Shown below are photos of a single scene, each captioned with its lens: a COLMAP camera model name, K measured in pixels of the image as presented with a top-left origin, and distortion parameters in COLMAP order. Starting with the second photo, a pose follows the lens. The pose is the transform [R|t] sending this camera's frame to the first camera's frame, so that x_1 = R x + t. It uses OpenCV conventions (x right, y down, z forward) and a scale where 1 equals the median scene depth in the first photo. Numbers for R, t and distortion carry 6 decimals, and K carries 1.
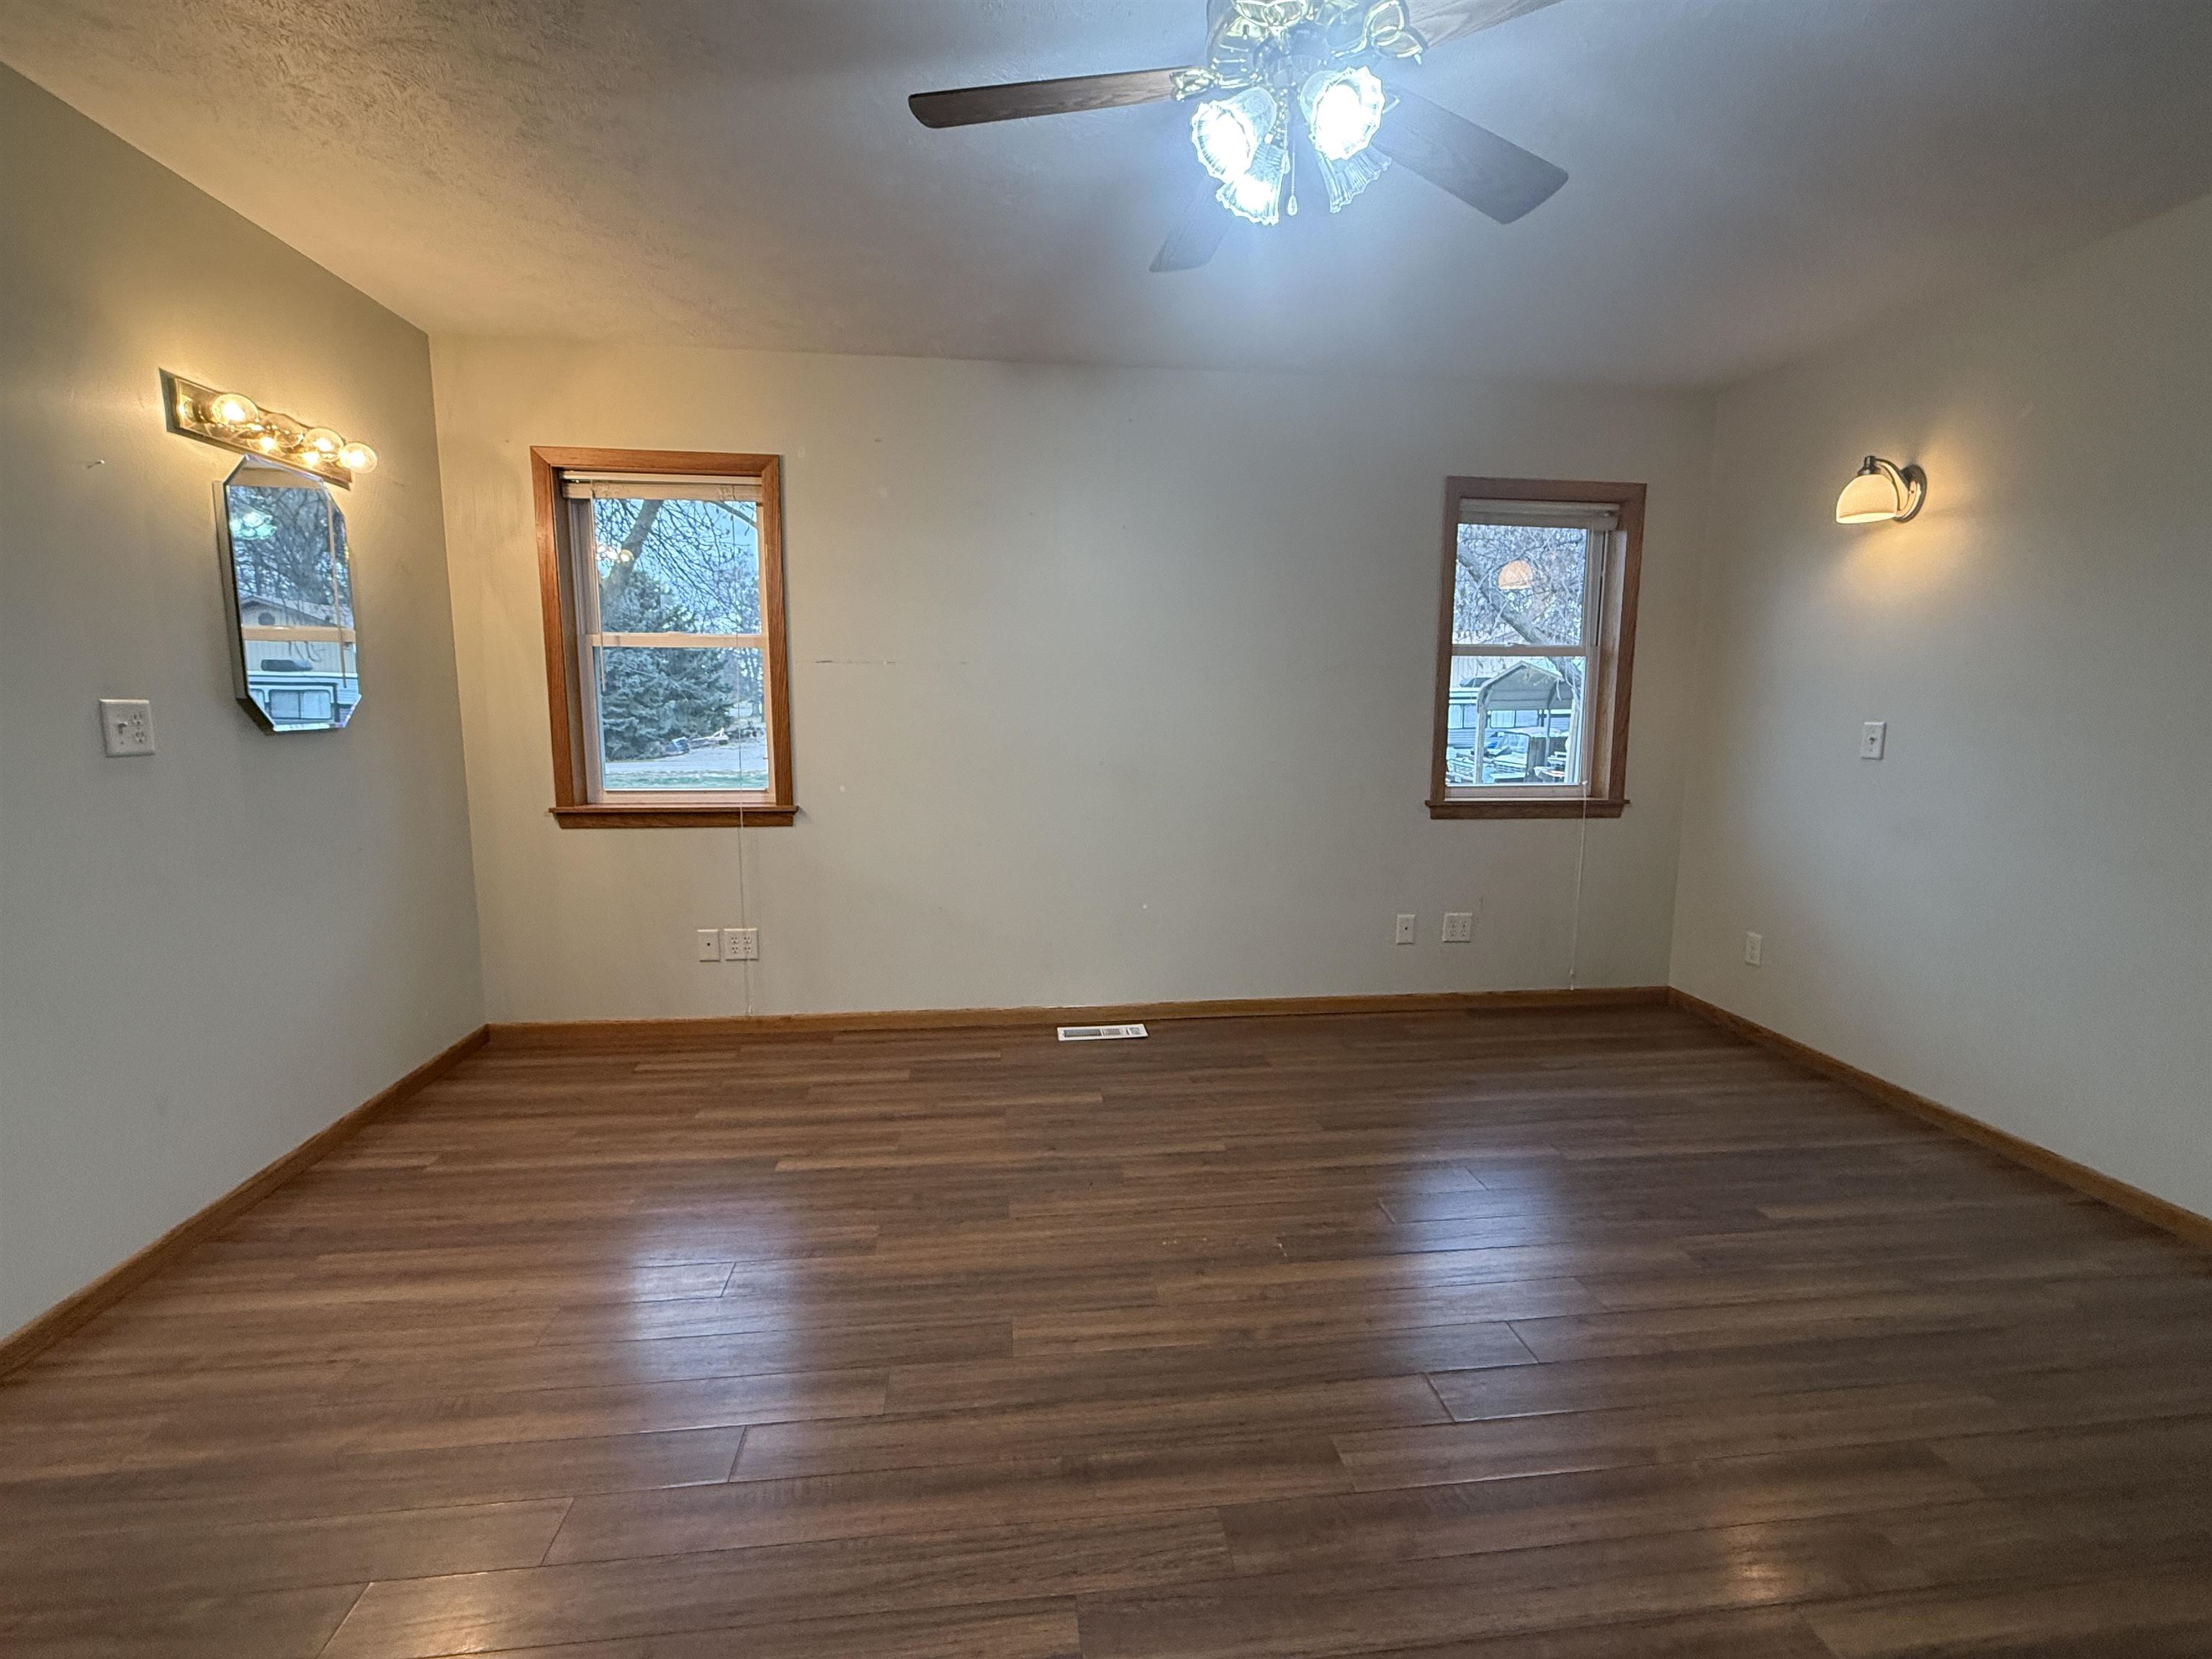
lens RADIAL K [[992.8, 0, 1104.8], [0, 992.8, 833.2], [0, 0, 1]] dist [-0.004370, -0.000089]
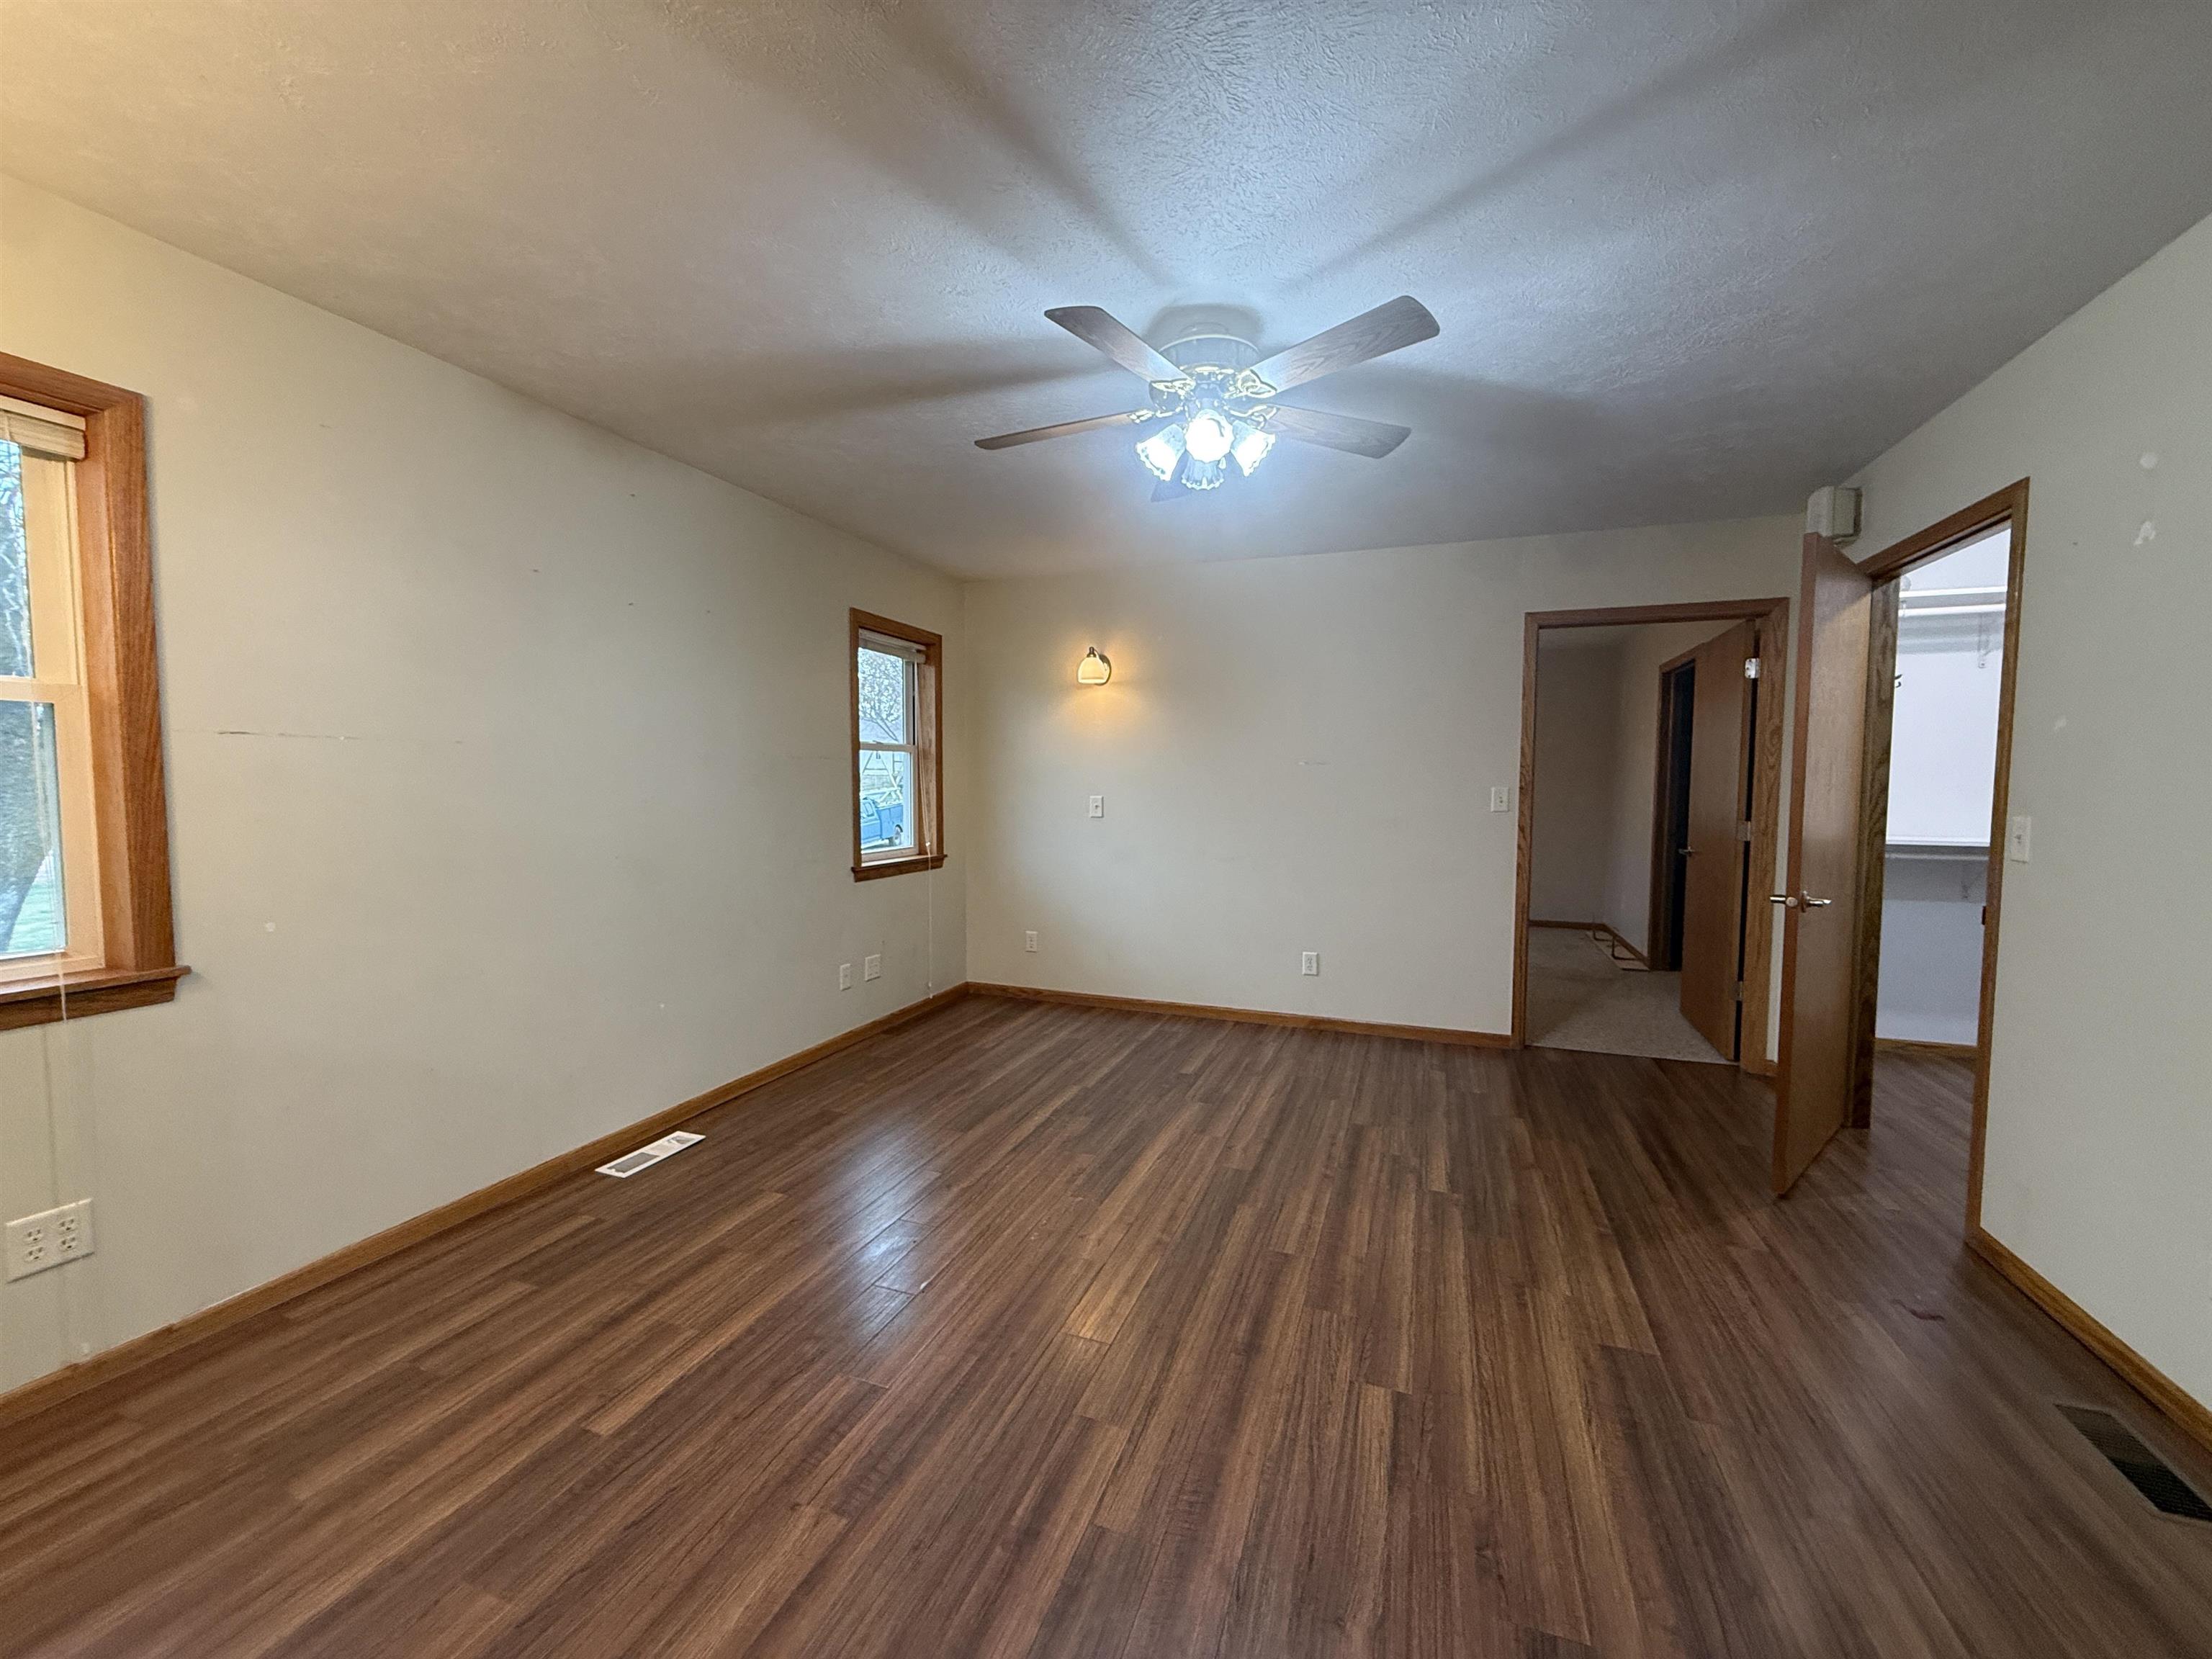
lens RADIAL K [[882.1, 0, 1105.0], [0, 882.1, 832.1], [0, 0, 1]] dist [-0.001495, -0.000458]
pose [[0.451729, -0.053733, 0.890536, -0.548994], [0.120619, 0.992698, -0.001287, -0.041134], [-0.883964, 0.107997, 0.454911, 0.256857]]
